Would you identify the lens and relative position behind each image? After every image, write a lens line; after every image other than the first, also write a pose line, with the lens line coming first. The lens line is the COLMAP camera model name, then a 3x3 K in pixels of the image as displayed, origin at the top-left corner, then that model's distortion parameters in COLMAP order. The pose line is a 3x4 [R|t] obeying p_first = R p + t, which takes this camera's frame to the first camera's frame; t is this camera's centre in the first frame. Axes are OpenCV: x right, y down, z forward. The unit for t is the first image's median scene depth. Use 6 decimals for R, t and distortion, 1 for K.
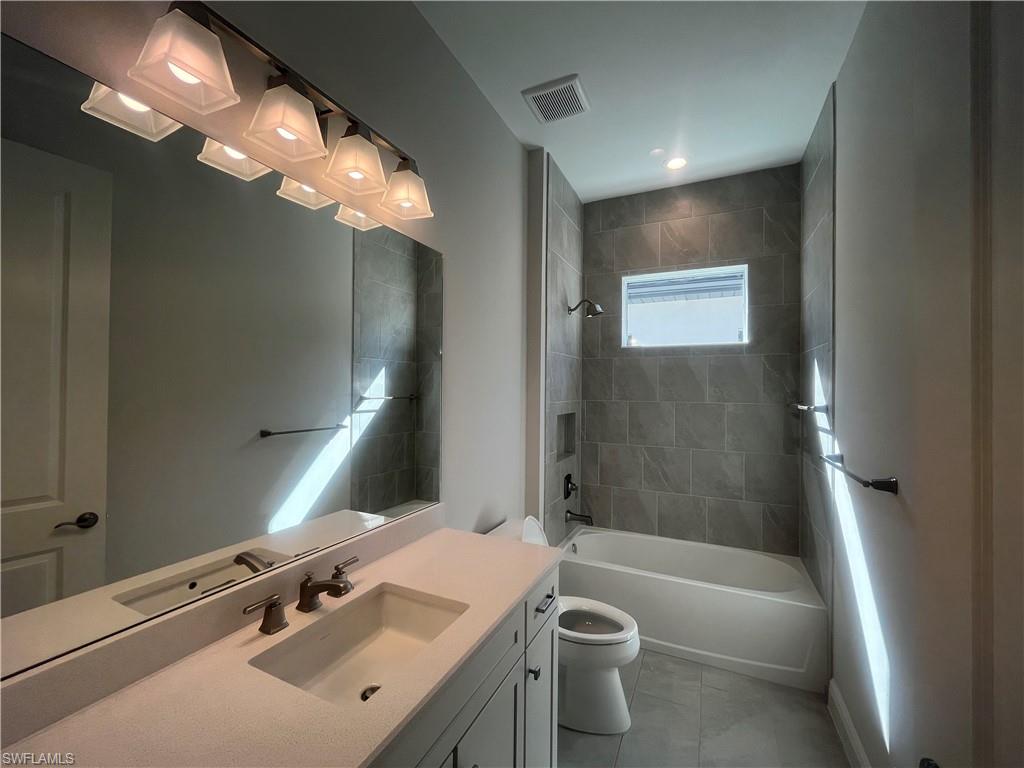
lens RADIAL K [[412.8, 0, 512.0], [0, 412.8, 384.0], [0, 0, 1]] dist [0.001929, -0.007964]
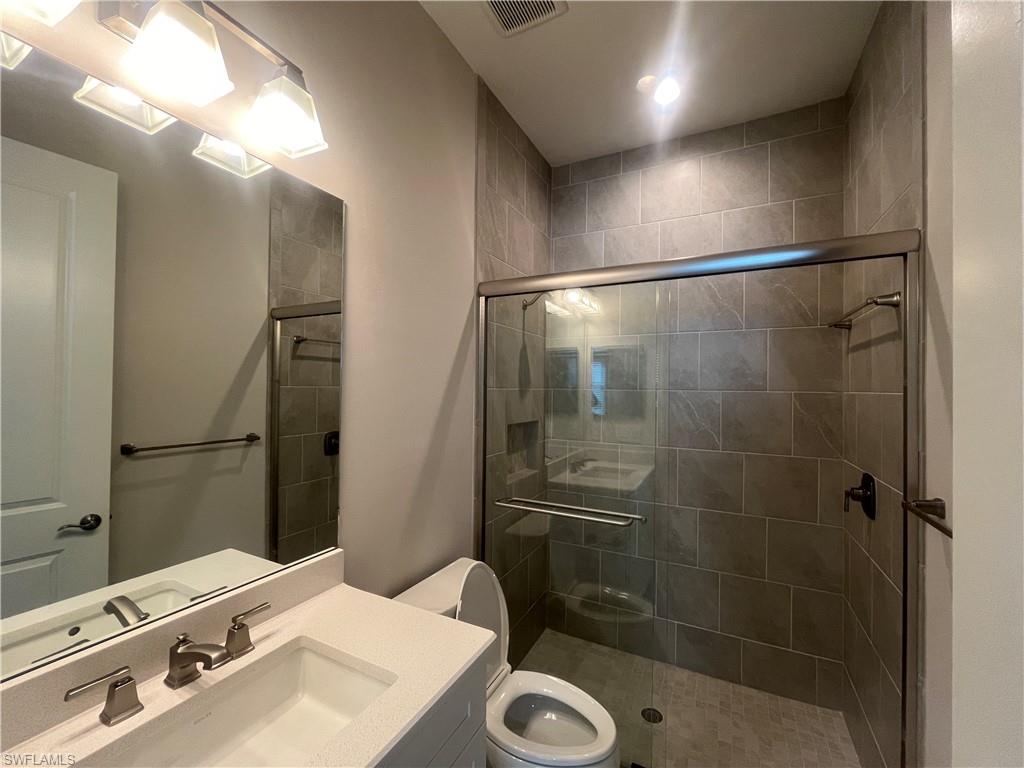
lens RADIAL K [[418.0, 0, 512.0], [0, 418.0, 384.0], [0, 0, 1]] dist [-0.001743, -0.000776]
pose [[0.999846, 0.002440, -0.017385, 0.111305], [-0.002520, 0.999986, -0.004581, 0.004198], [0.017374, 0.004624, 0.999838, 0.221524]]
